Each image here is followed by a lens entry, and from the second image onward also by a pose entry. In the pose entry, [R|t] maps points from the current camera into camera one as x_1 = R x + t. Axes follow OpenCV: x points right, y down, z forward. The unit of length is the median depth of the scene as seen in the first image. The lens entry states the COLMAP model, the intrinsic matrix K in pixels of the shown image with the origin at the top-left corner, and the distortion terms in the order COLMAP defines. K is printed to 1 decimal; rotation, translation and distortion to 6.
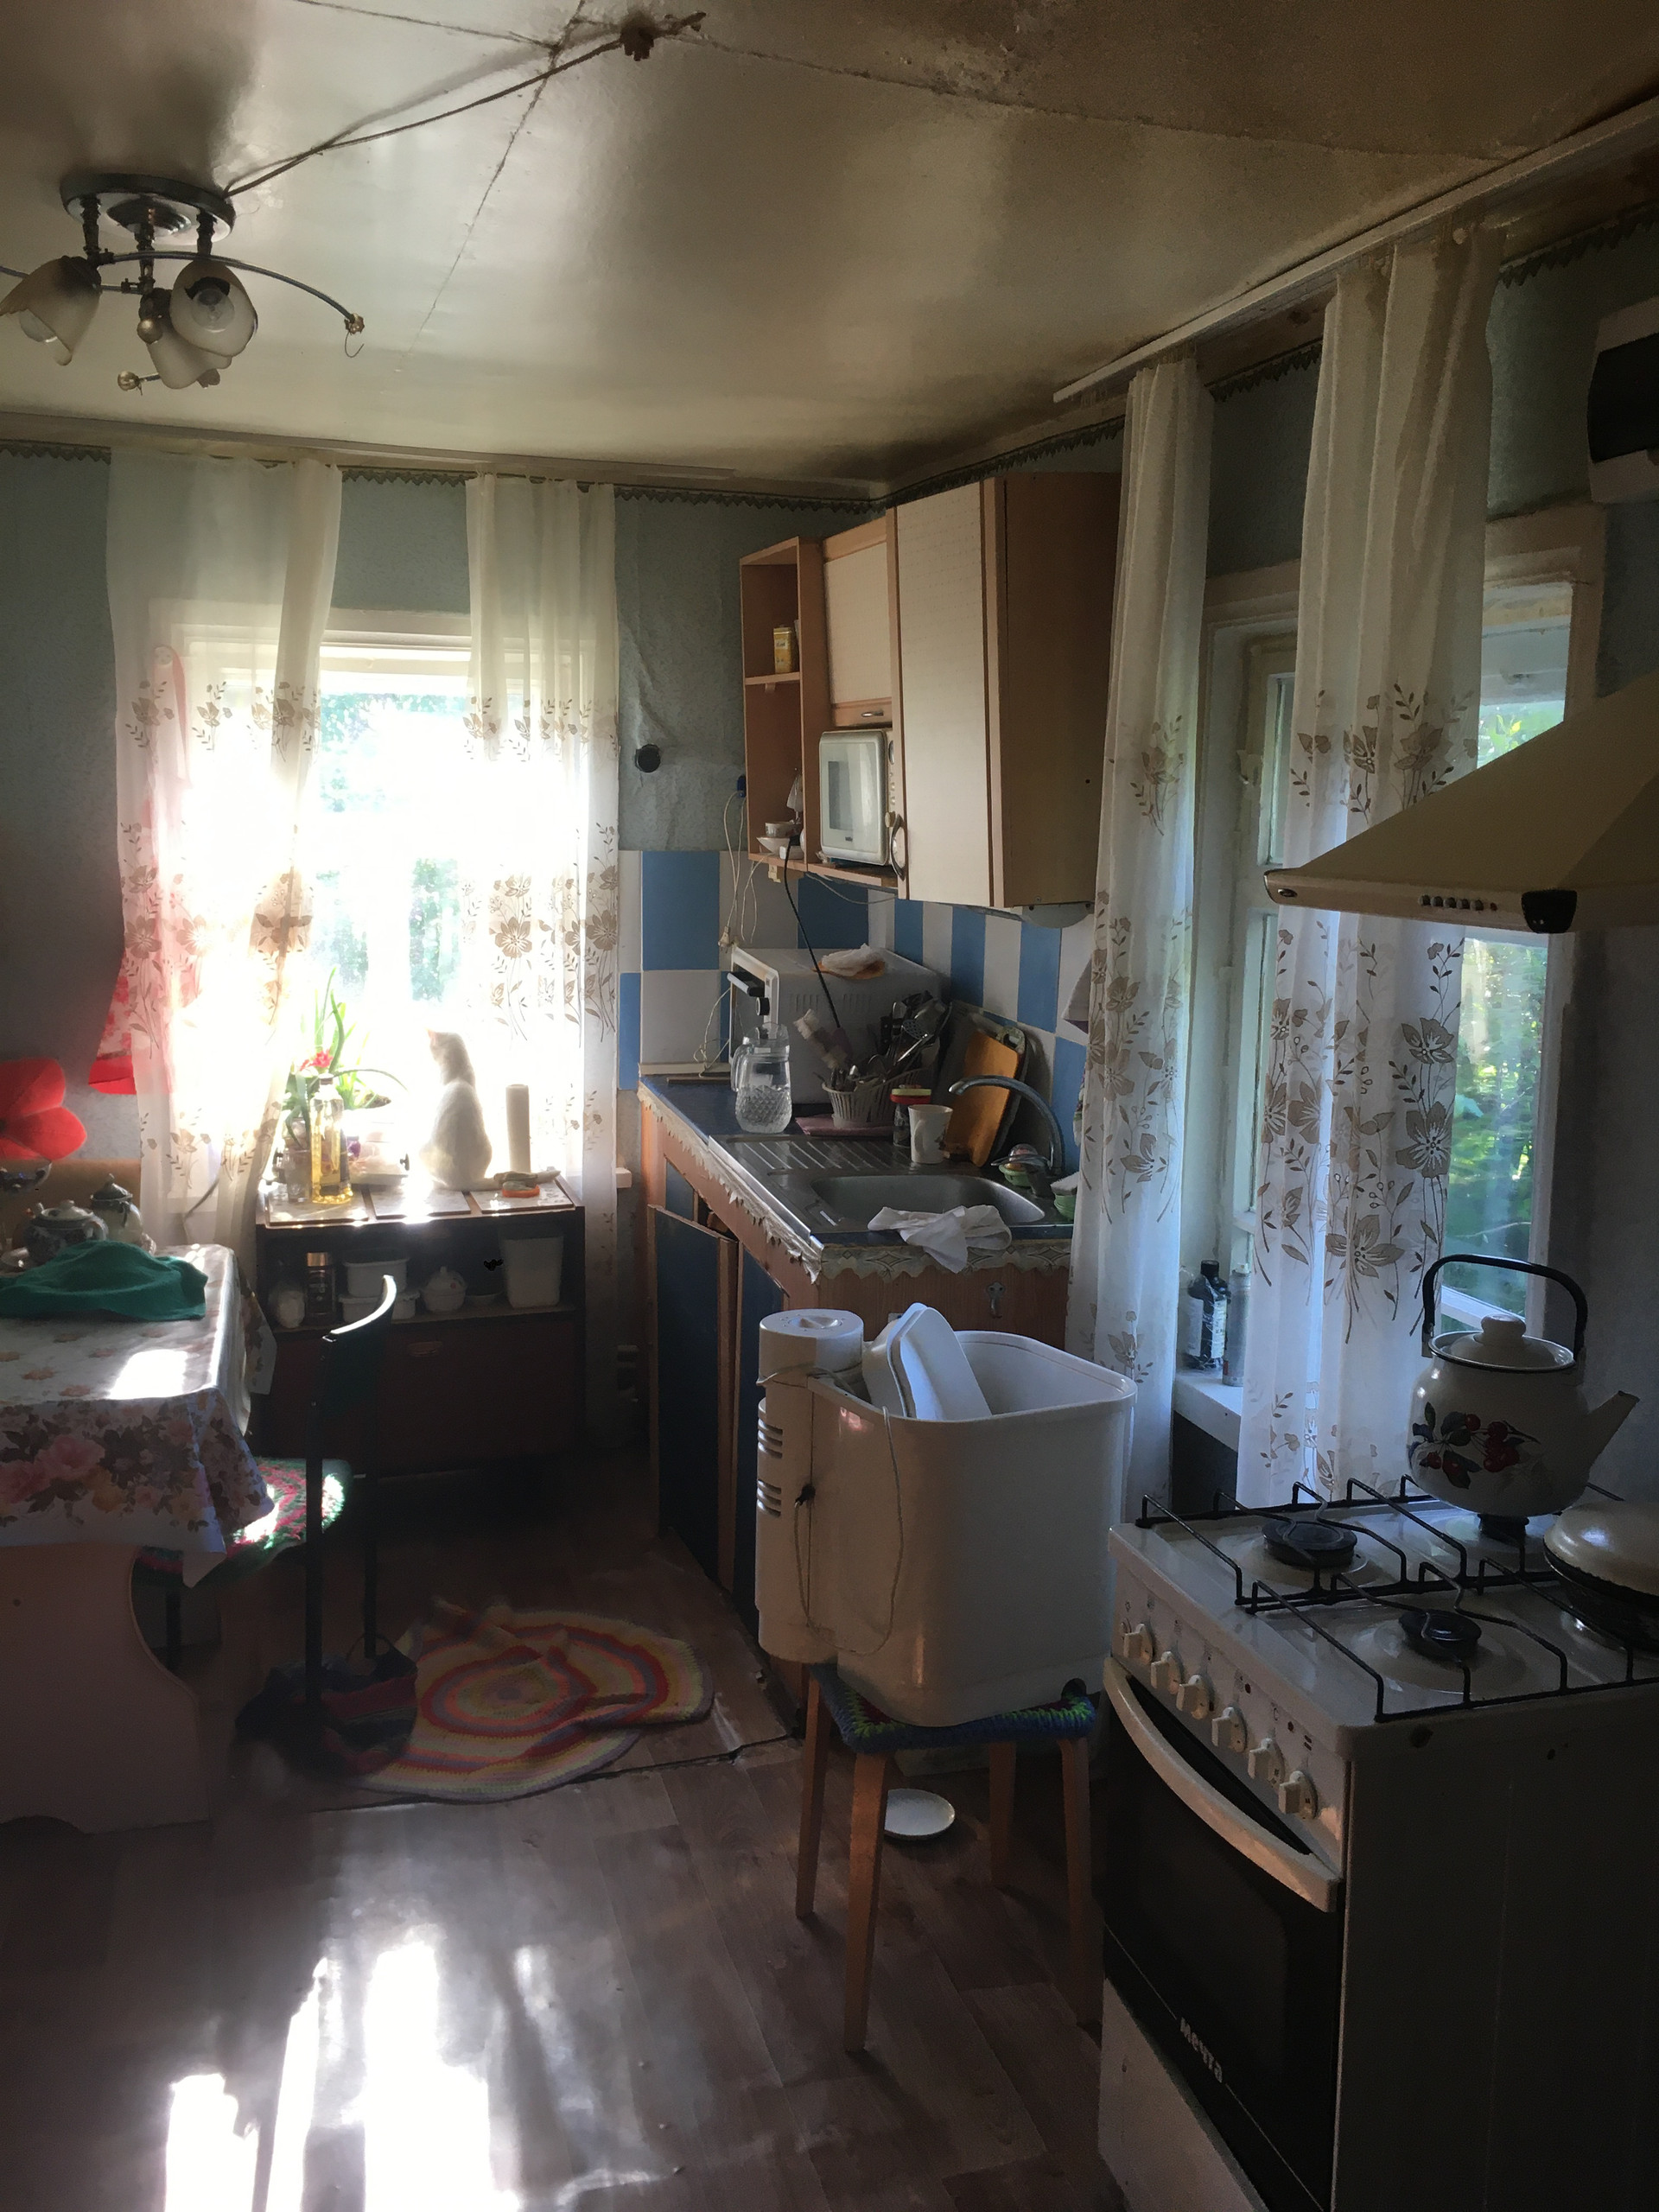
lens RADIAL K [[1877.3, 0, 829.5], [0, 1877.3, 1106.0], [0, 0, 1]] dist [0.111290, -0.164690]
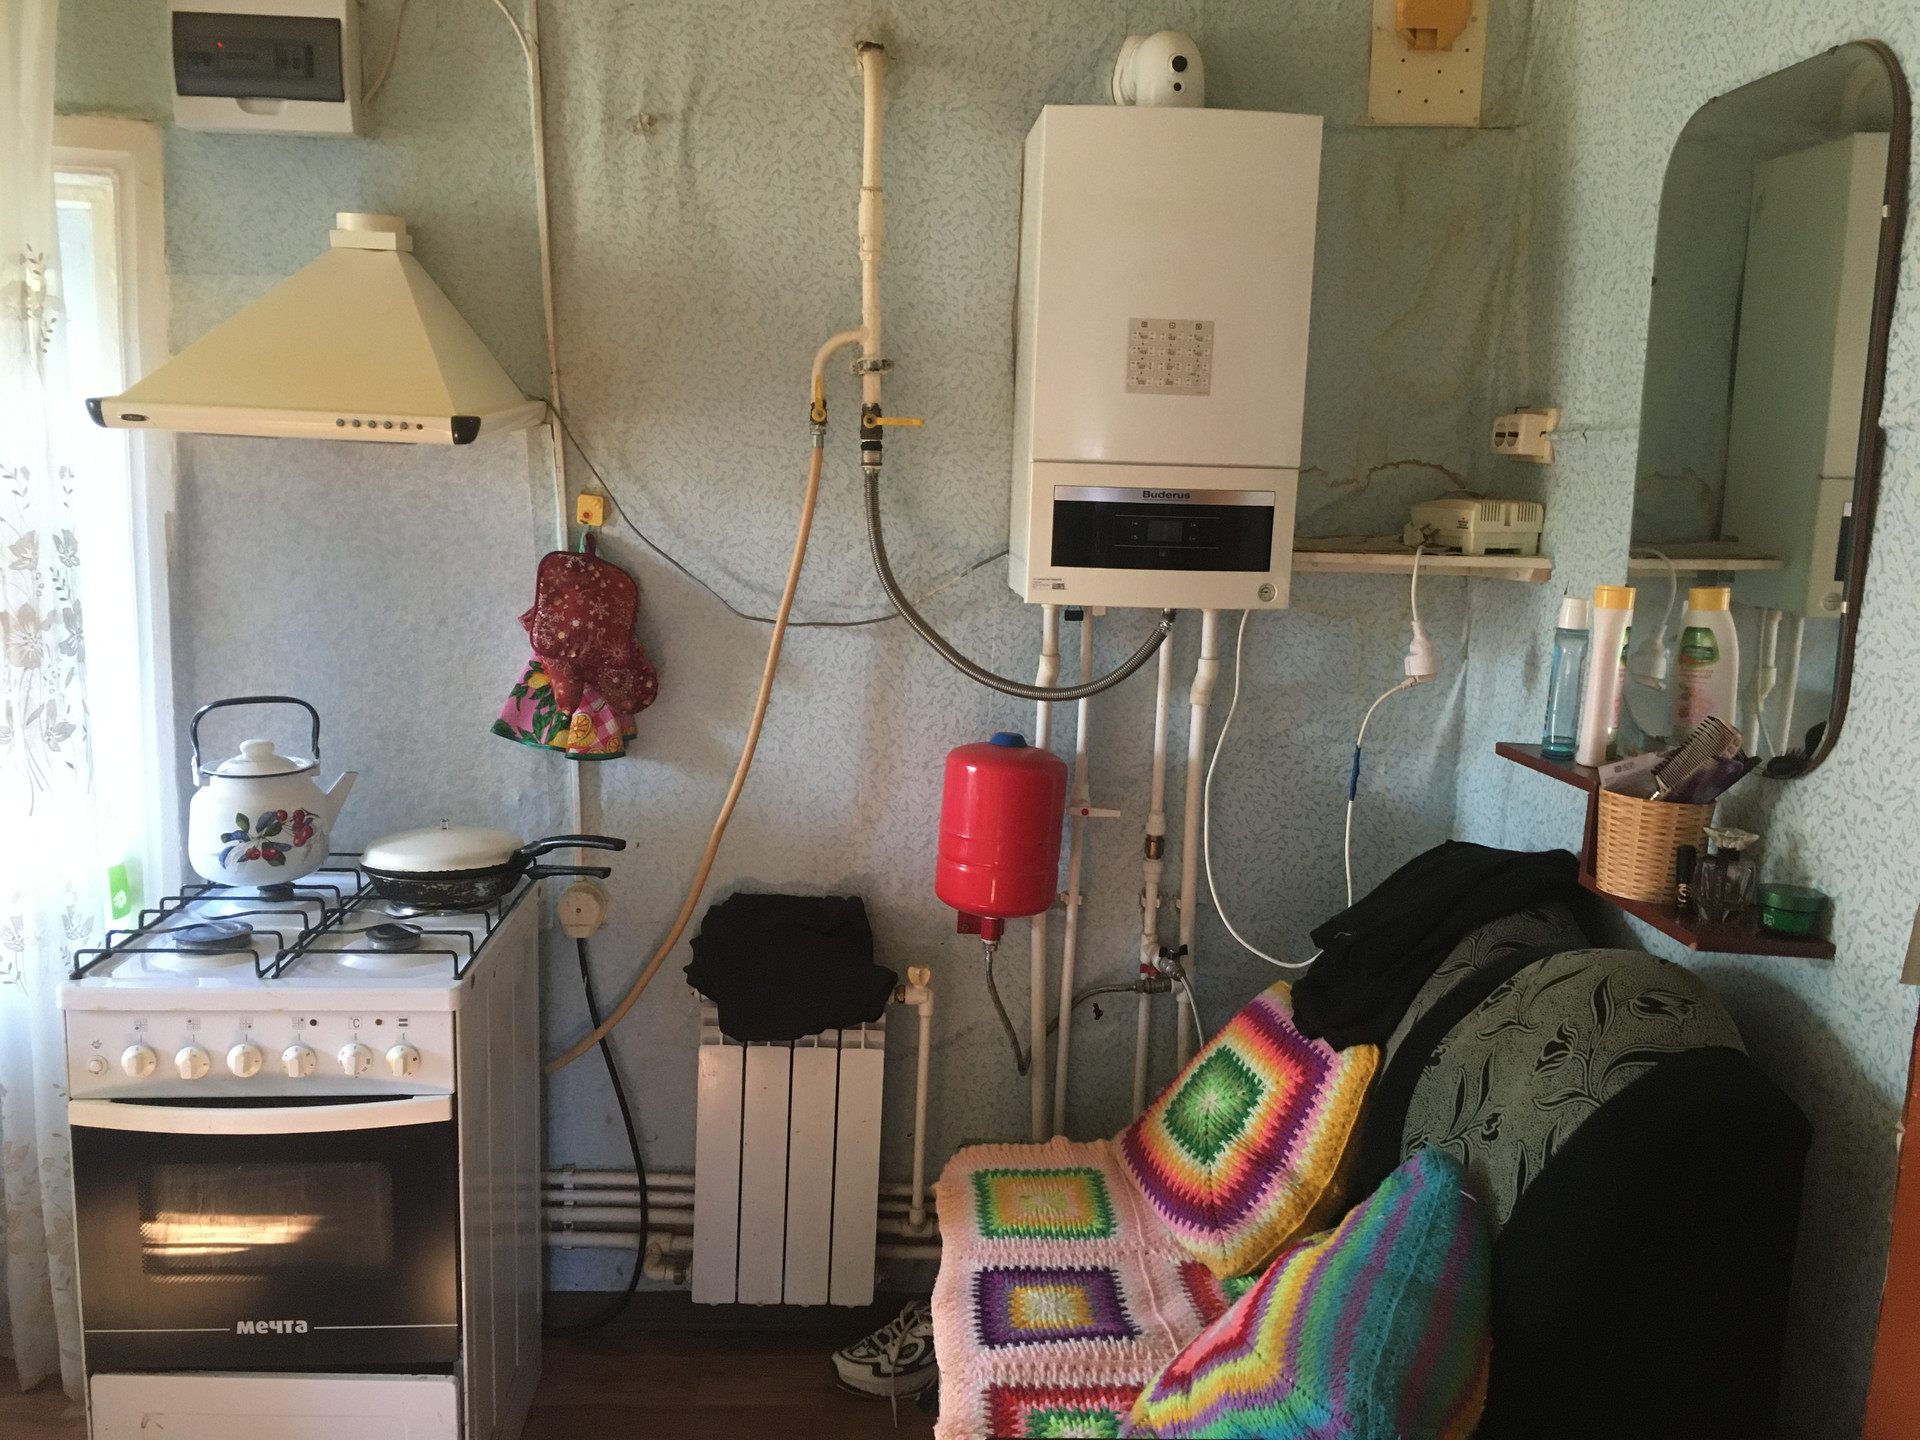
lens RADIAL K [[1646.8, 0, 944.6], [0, 1646.8, 720.0], [0, 0, 1]] dist [0.098023, -0.123186]
pose [[0.247213, -0.166264, 0.954590, -0.128579], [0.120468, 0.982799, 0.139980, -0.001971], [-0.961443, 0.080393, 0.262991, 0.043304]]
